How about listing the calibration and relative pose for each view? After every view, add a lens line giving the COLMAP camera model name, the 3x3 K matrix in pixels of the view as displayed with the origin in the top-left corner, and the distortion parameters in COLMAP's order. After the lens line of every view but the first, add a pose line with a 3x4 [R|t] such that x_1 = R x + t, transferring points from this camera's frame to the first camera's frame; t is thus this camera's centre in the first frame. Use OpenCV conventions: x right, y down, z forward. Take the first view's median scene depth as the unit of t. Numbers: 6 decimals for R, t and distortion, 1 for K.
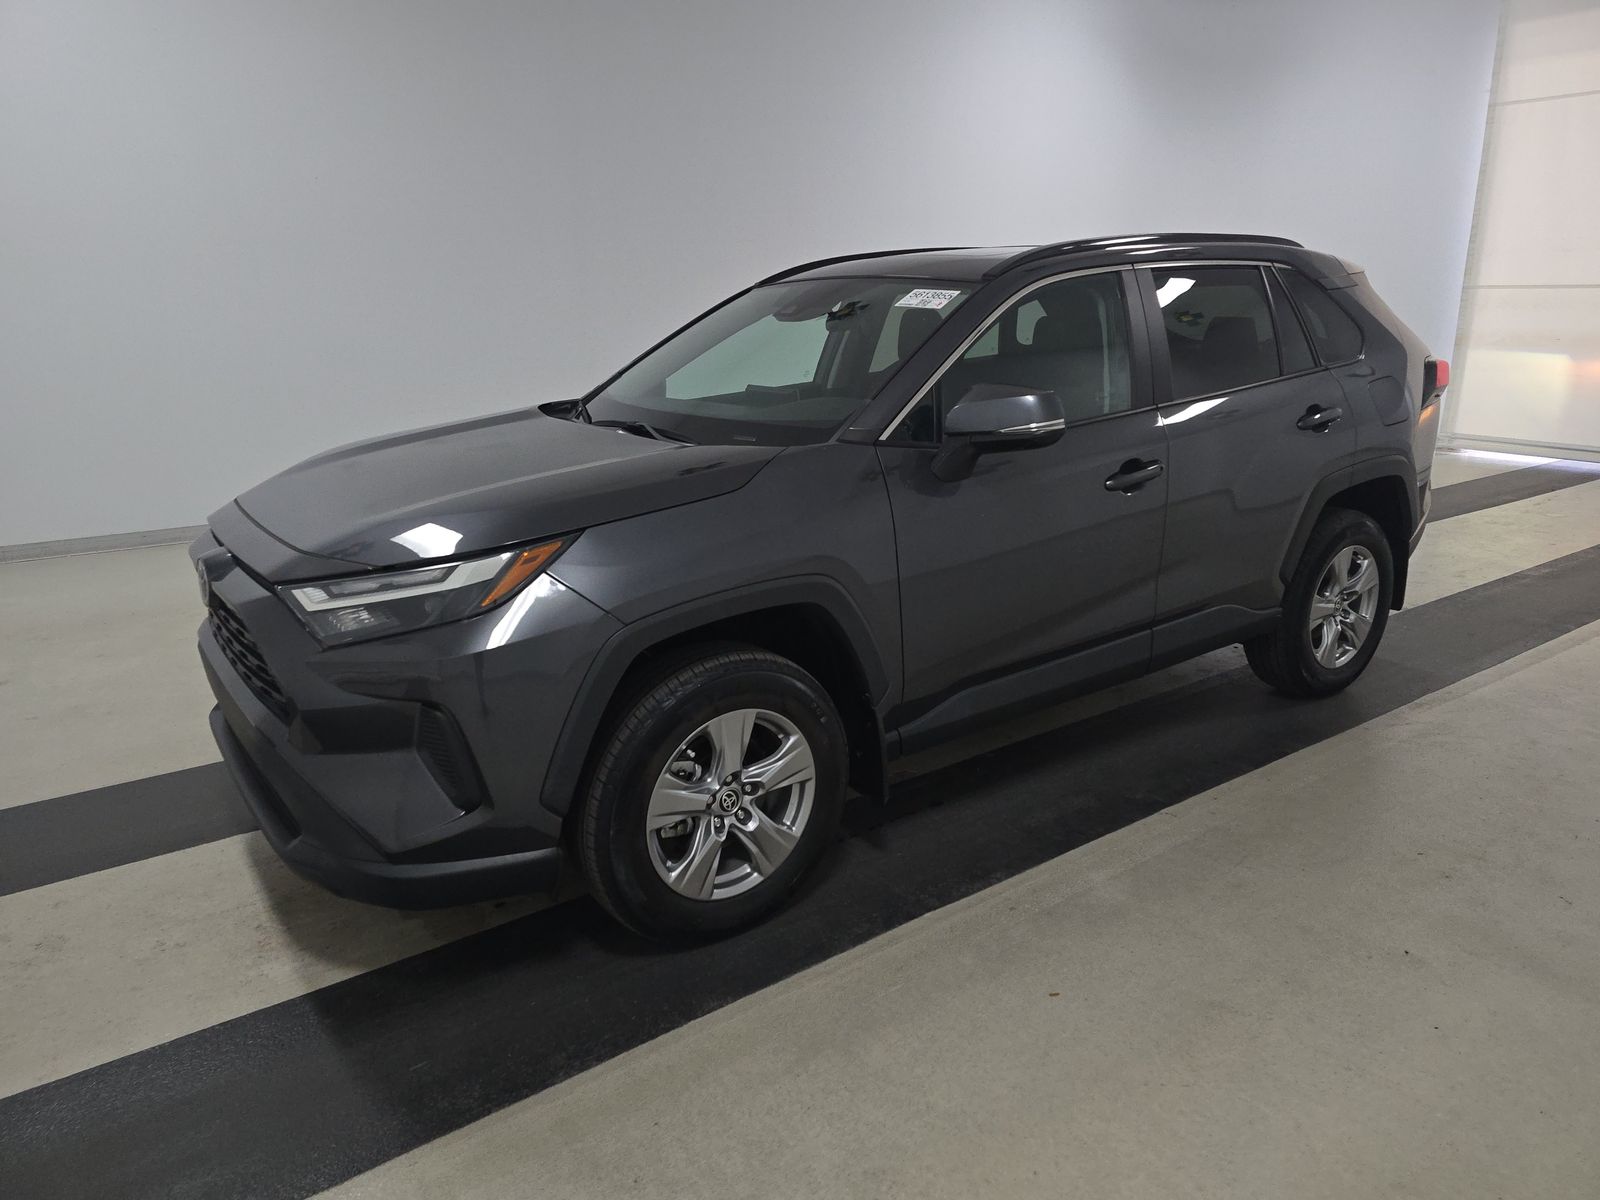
lens RADIAL K [[1089.2, 0, 799.0], [0, 1089.2, 600.0], [0, 0, 1]] dist [0.004335, -0.004795]
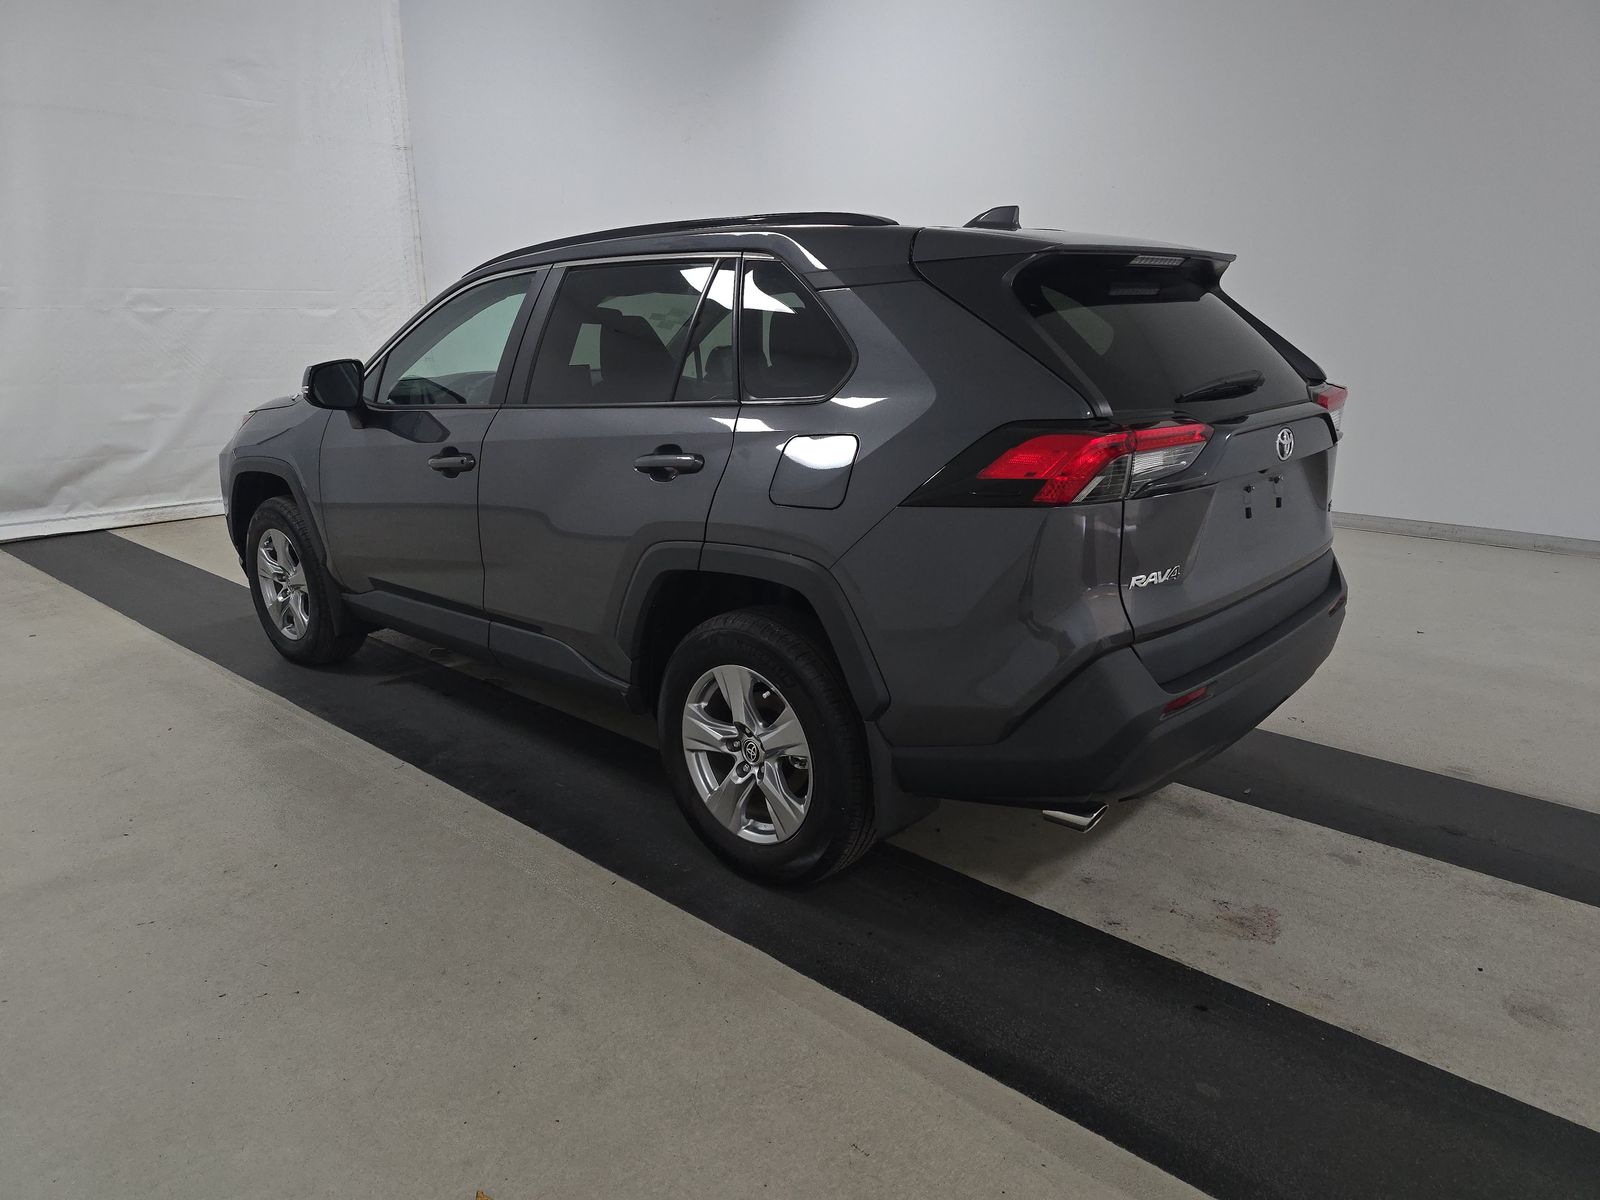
lens RADIAL K [[1089.2, 0, 800.4], [0, 1089.2, 599.4], [0, 0, 1]] dist [0.004335, -0.004795]
pose [[0.213079, 0.261591, -0.941365, 1.374824], [-0.262227, 0.943452, 0.202816, -0.283191], [0.941188, 0.203636, 0.269626, 1.016232]]
